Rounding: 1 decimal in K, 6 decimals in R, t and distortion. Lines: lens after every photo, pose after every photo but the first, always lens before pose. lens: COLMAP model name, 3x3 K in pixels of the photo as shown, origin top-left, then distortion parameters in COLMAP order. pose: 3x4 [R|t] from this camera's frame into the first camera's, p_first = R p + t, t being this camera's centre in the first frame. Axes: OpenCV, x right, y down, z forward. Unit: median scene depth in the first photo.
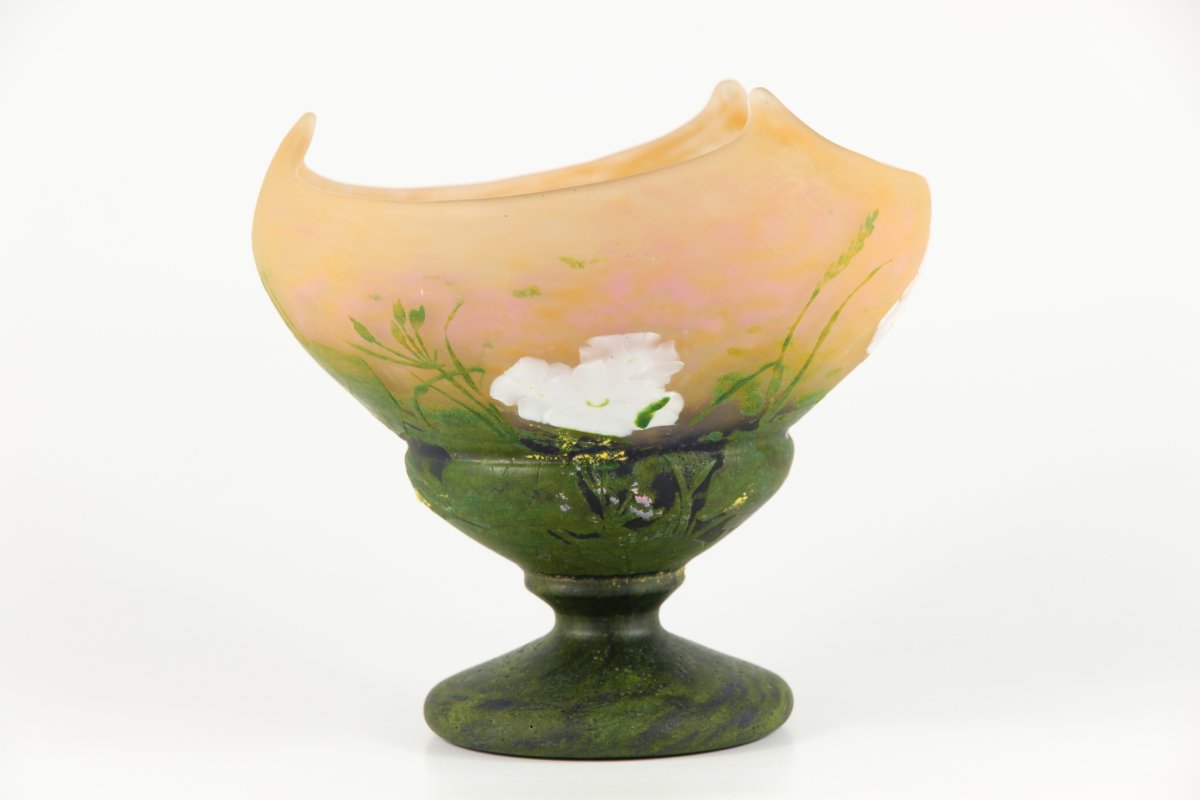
lens RADIAL K [[3569.9, 0, 600.0], [0, 3569.9, 400.0], [0, 0, 1]] dist [0.155746, -0.364101]
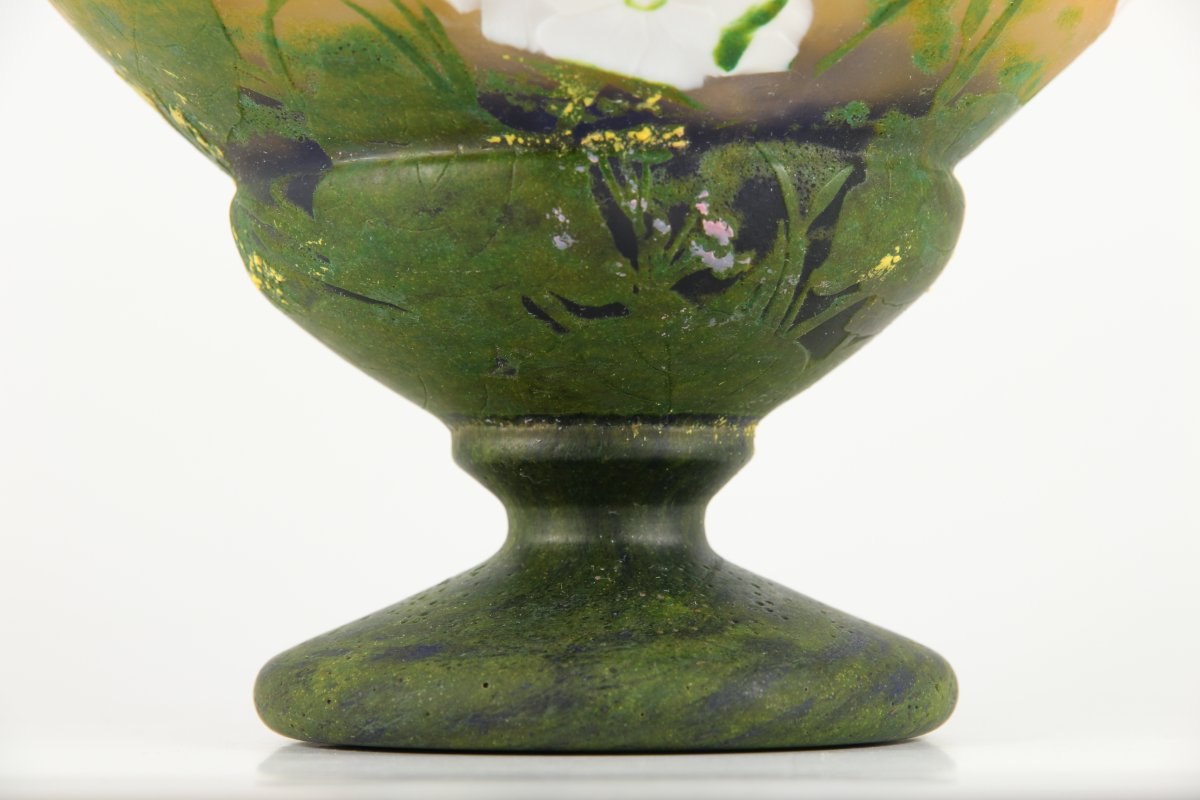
lens RADIAL K [[3569.9, 0, 600.0], [0, 3569.9, 400.0], [0, 0, 1]] dist [0.155746, -0.364101]
pose [[0.996012, 0.019915, 0.086965, -0.047612], [-0.008694, 0.991794, -0.127547, 0.115656], [-0.088791, 0.126282, 0.988013, 0.498835]]
